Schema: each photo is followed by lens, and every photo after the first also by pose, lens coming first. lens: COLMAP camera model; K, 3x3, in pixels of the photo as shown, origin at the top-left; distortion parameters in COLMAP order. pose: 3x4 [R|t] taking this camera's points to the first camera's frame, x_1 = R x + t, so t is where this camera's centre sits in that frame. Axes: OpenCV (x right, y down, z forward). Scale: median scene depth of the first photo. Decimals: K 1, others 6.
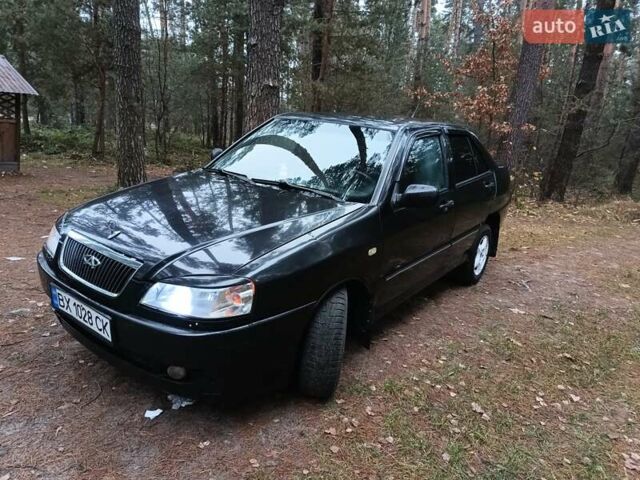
lens RADIAL K [[458.7, 0, 320.8], [0, 458.7, 241.2], [0, 0, 1]] dist [0.043090, -0.043383]
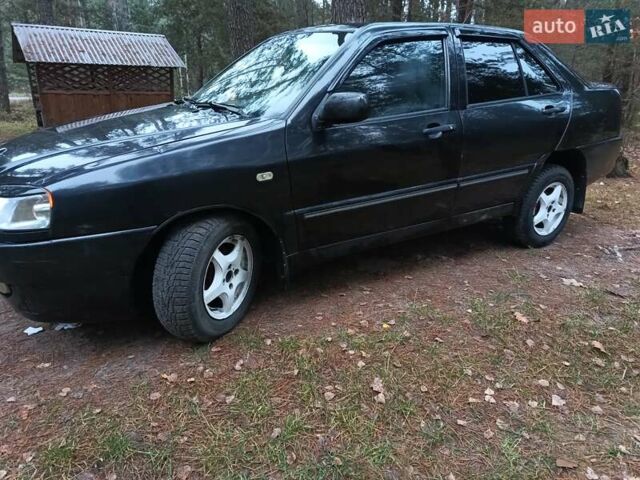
lens RADIAL K [[458.7, 0, 319.6], [0, 458.7, 240.9], [0, 0, 1]] dist [0.043090, -0.043383]
pose [[0.917741, 0.052839, -0.393648, 0.439491], [-0.029624, 0.997457, 0.064823, 0.066048], [0.396073, -0.047829, 0.916973, 0.233866]]
